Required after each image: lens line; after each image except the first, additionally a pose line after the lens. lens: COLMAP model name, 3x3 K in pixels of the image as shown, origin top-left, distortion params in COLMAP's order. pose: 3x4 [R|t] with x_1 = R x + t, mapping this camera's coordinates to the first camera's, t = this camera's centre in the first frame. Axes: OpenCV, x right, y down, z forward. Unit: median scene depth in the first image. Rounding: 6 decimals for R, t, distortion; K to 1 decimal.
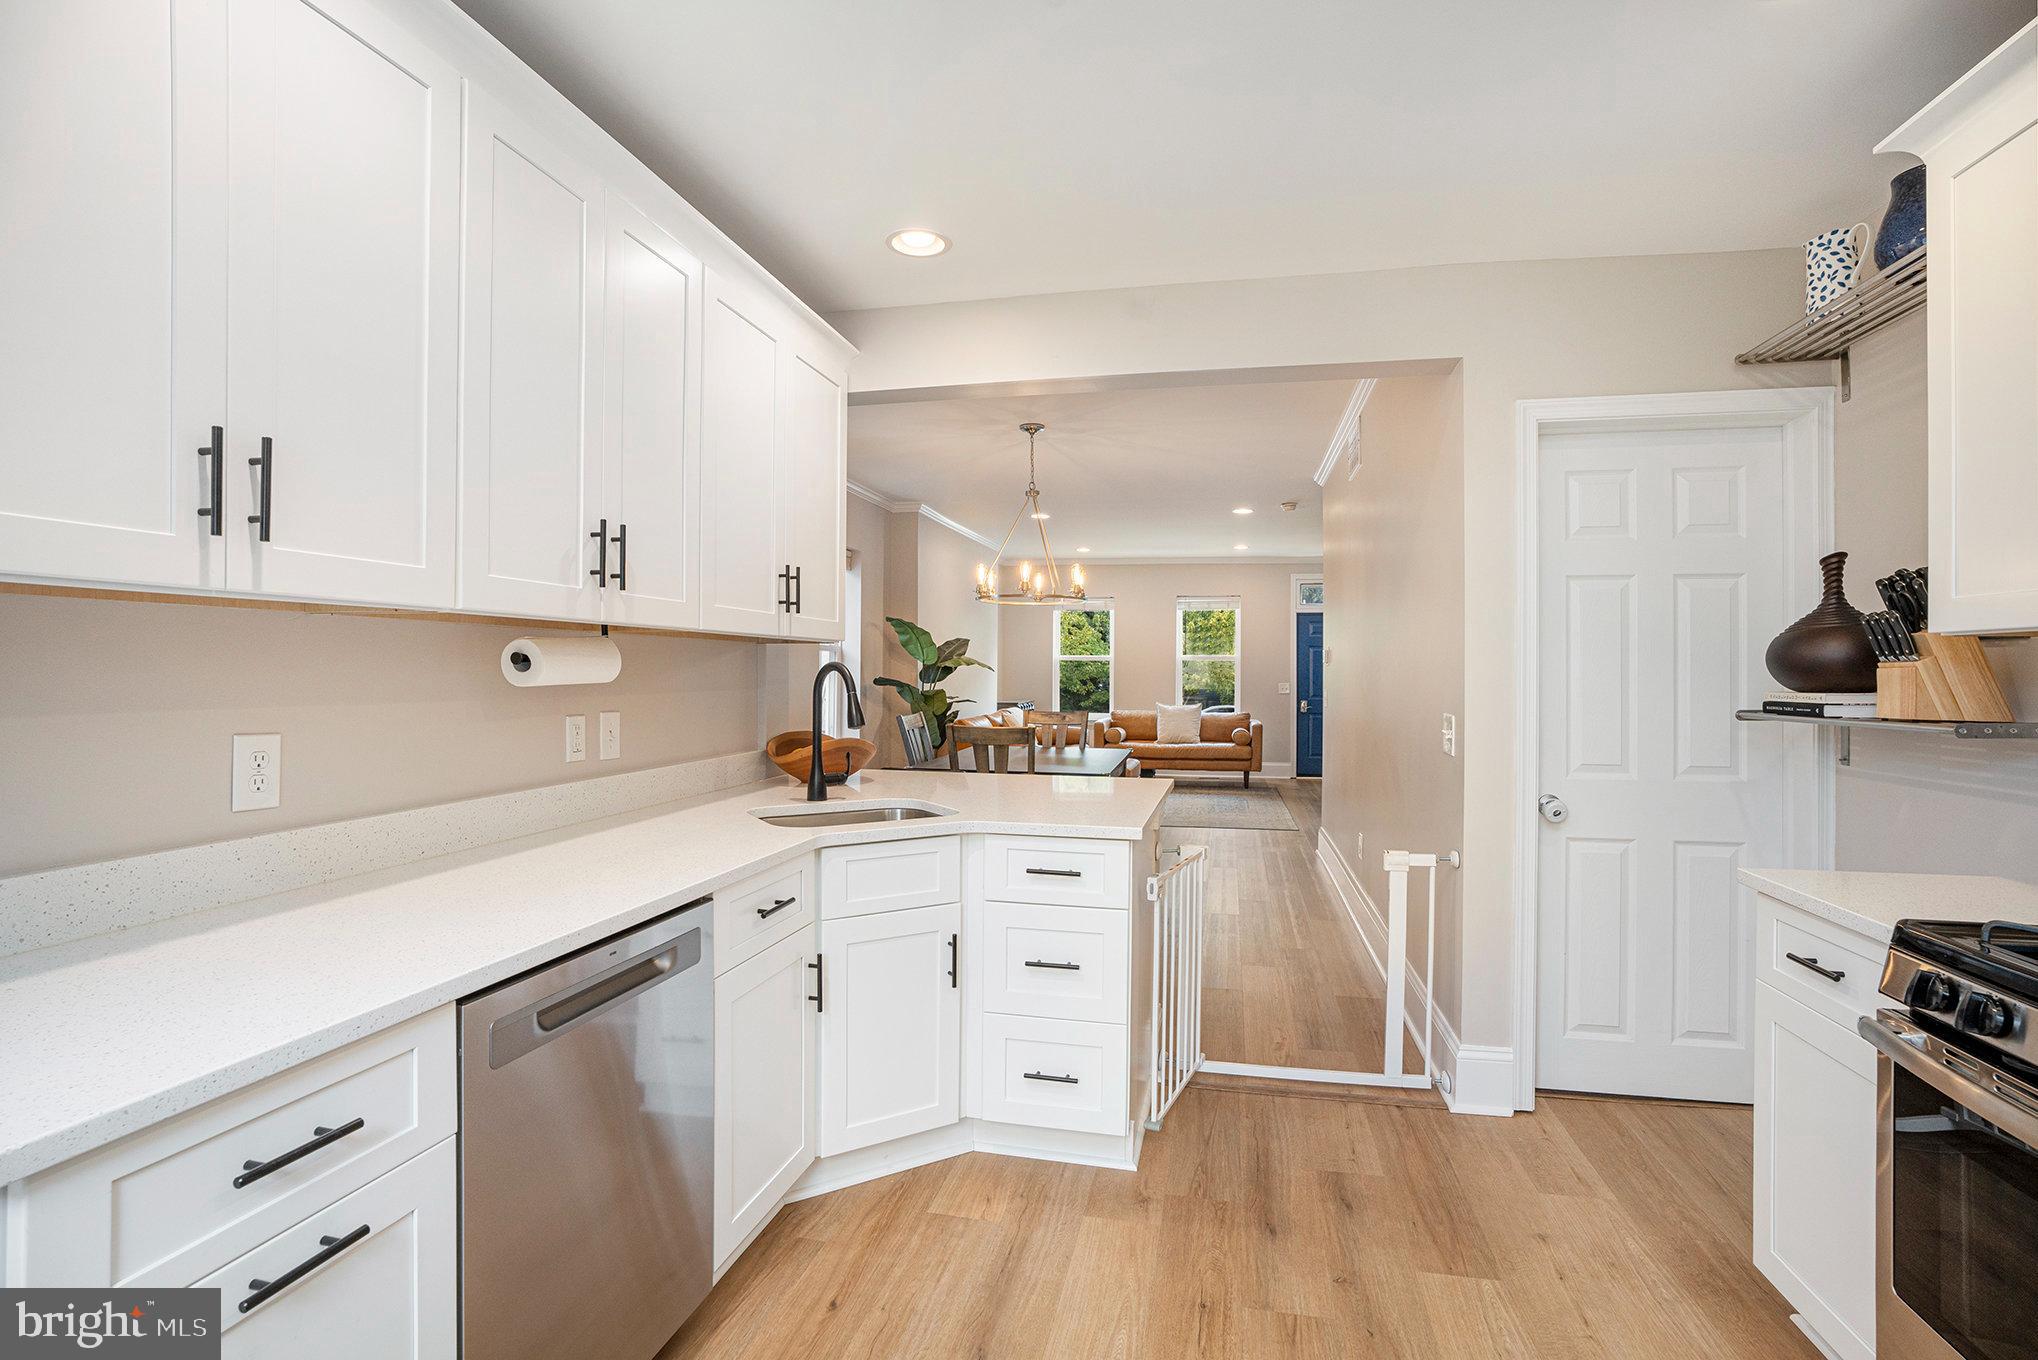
lens RADIAL K [[979.9, 0, 1018.8], [0, 979.9, 686.7], [0, 0, 1]] dist [-0.002413, -0.000082]
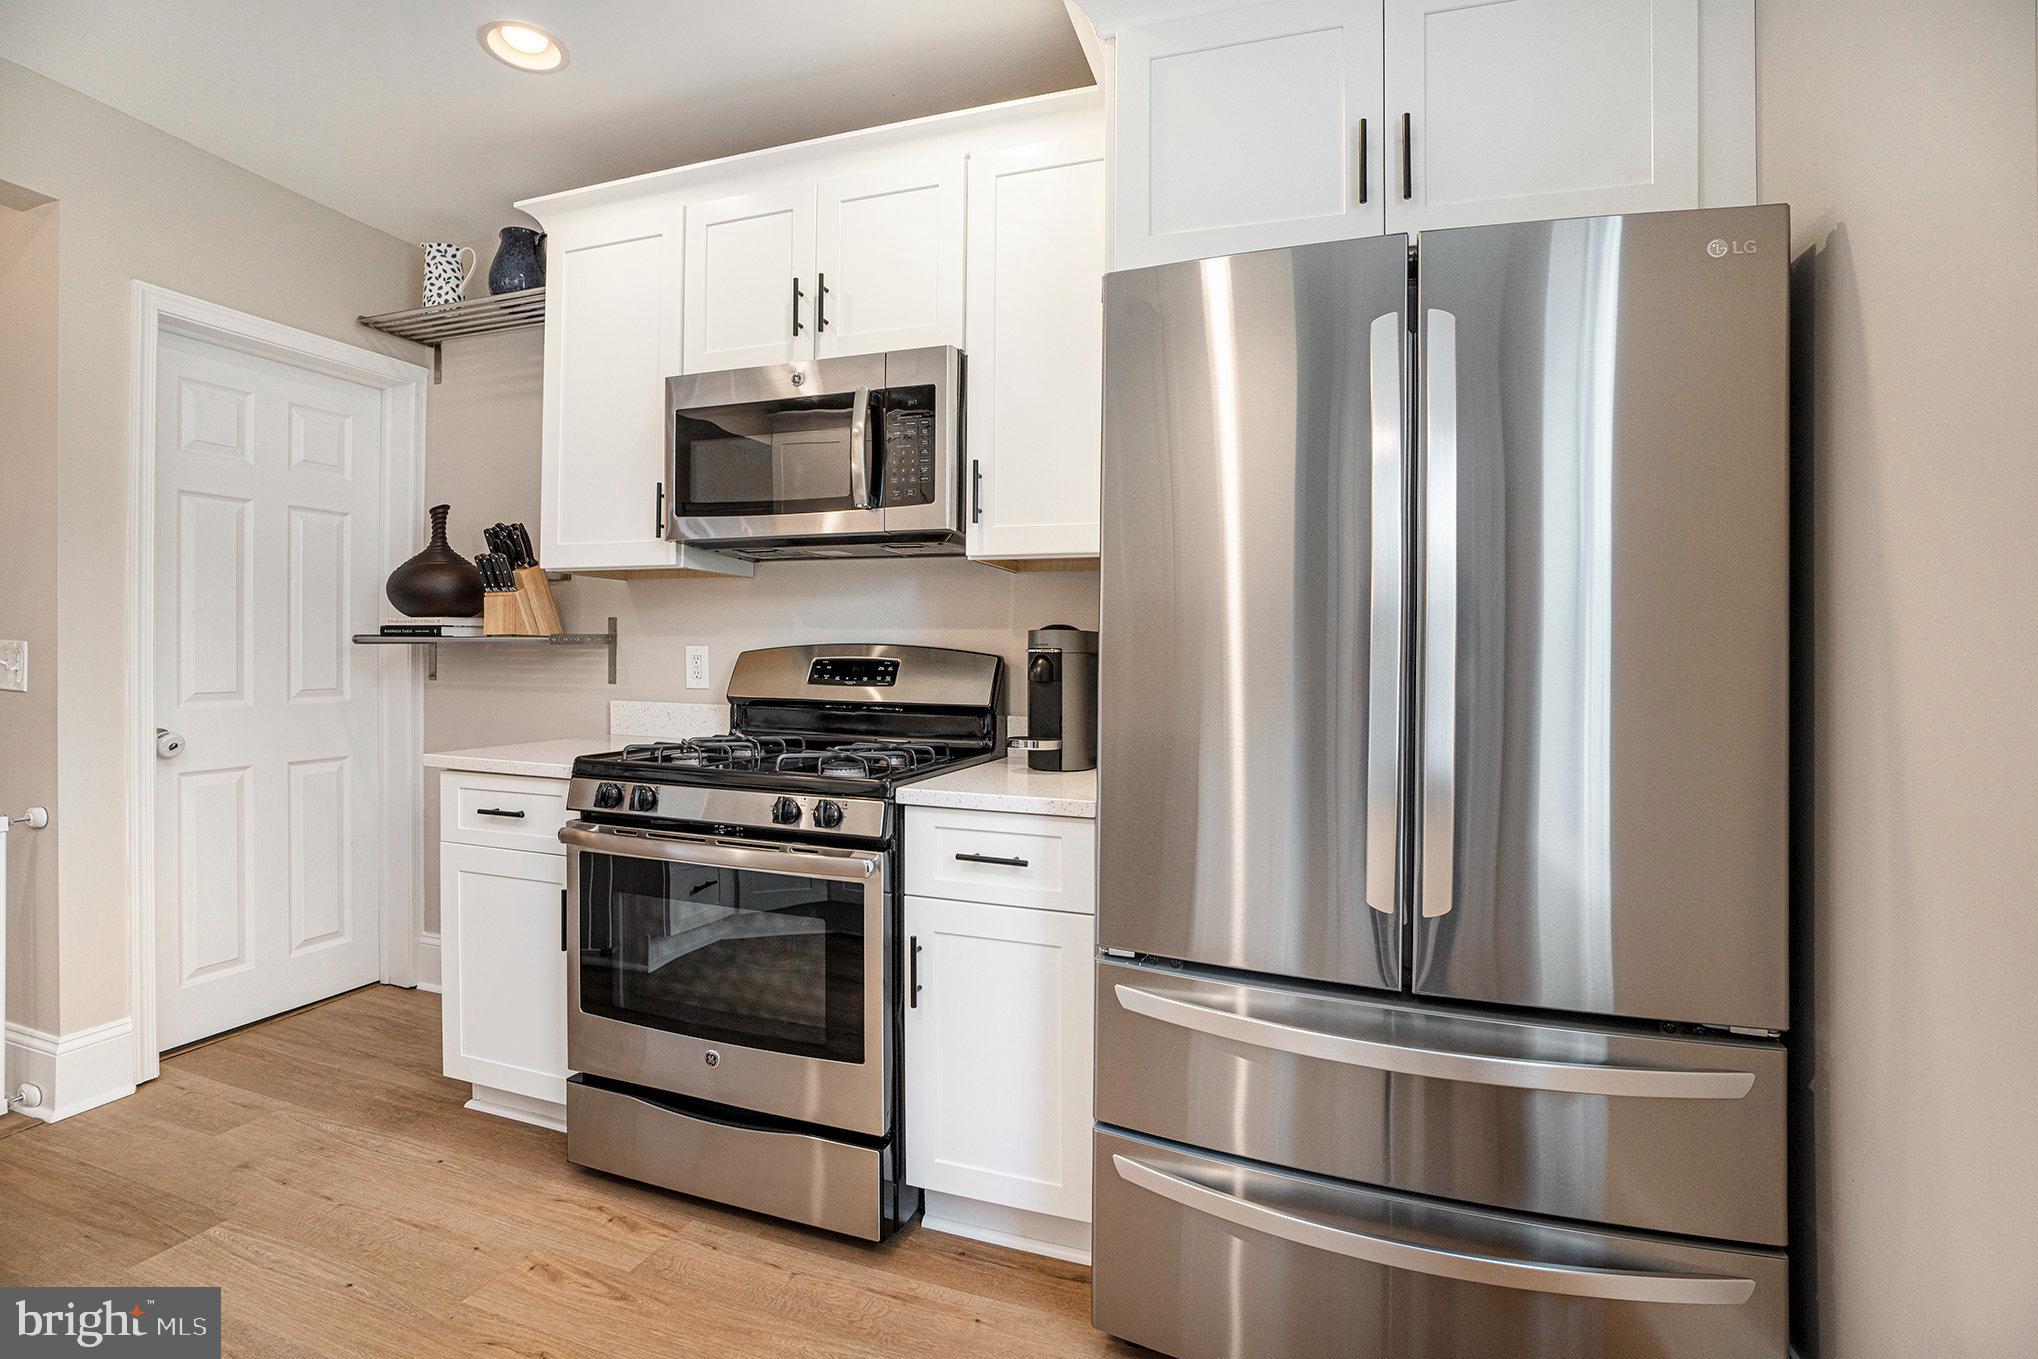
lens RADIAL K [[979.9, 0, 1018.8], [0, 979.9, 686.2], [0, 0, 1]] dist [-0.002413, -0.000082]
pose [[0.151444, -0.030678, 0.987990, -0.284254], [0.008448, 0.999522, 0.029741, 0.061469], [-0.988430, 0.003843, 0.151631, 0.086401]]
